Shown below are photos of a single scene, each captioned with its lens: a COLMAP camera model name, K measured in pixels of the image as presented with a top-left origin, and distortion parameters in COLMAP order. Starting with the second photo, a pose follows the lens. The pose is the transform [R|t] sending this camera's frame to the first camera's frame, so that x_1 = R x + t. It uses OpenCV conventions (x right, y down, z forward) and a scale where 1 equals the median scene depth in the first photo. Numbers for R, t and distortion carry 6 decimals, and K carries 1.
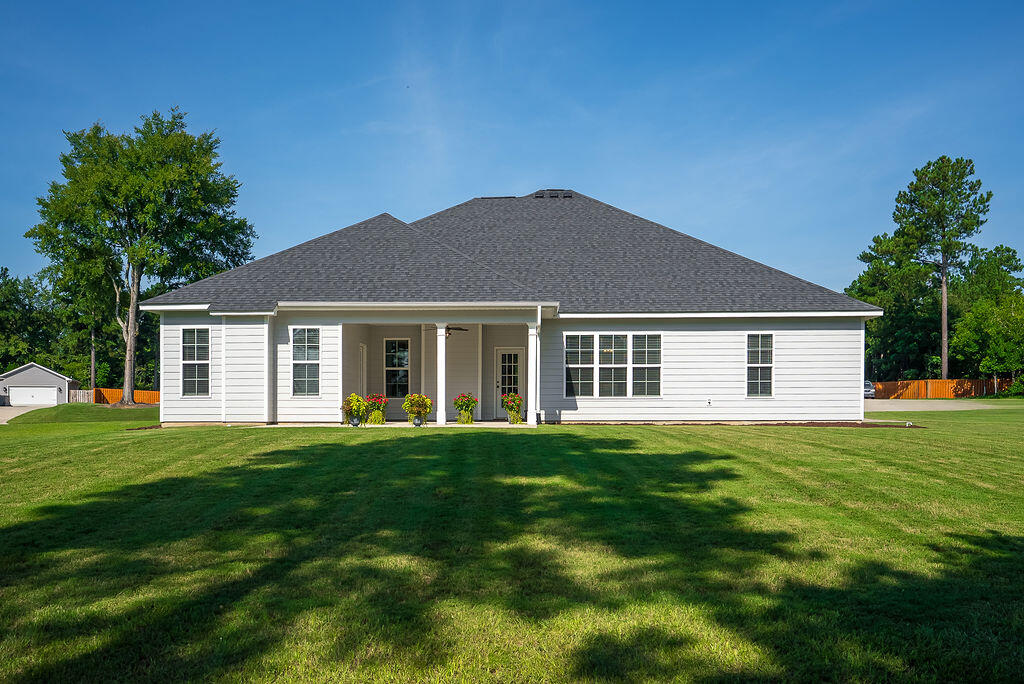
lens RADIAL K [[873.0, 0, 511.0], [0, 873.0, 406.8], [0, 0, 1]] dist [-0.000201, -0.000629]
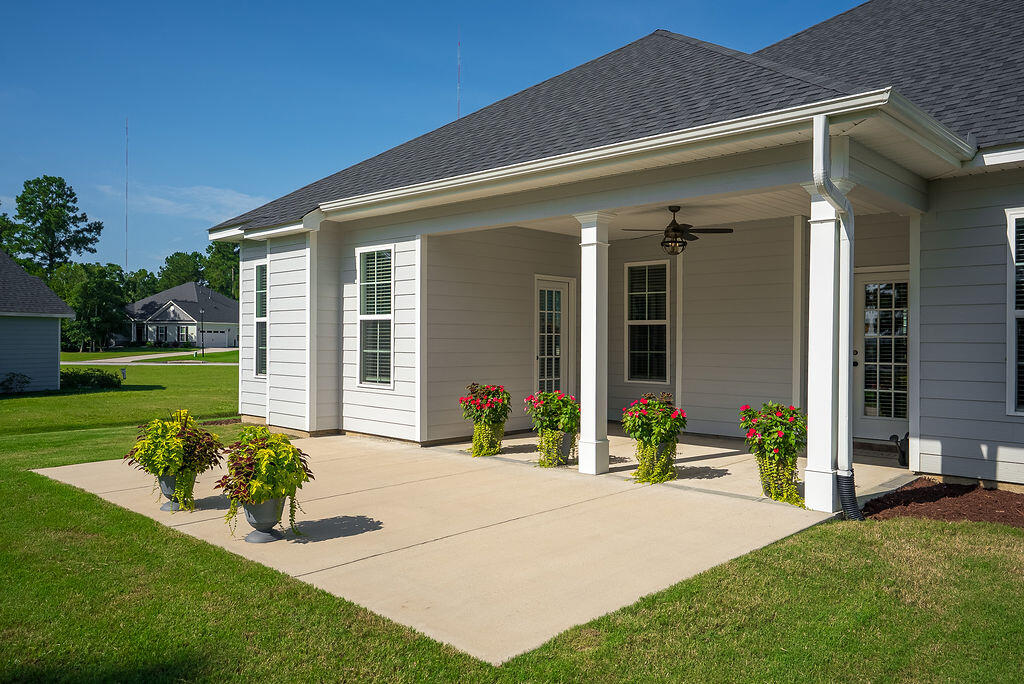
lens RADIAL K [[786.5, 0, 512.0], [0, 786.5, 342.0], [0, 0, 1]] dist [-0.000263, 0.000593]
pose [[0.745687, 0.007324, -0.666256, 0.128209], [-0.006730, 0.999971, 0.003460, -0.038719], [0.666262, 0.001904, 0.745715, 0.706364]]
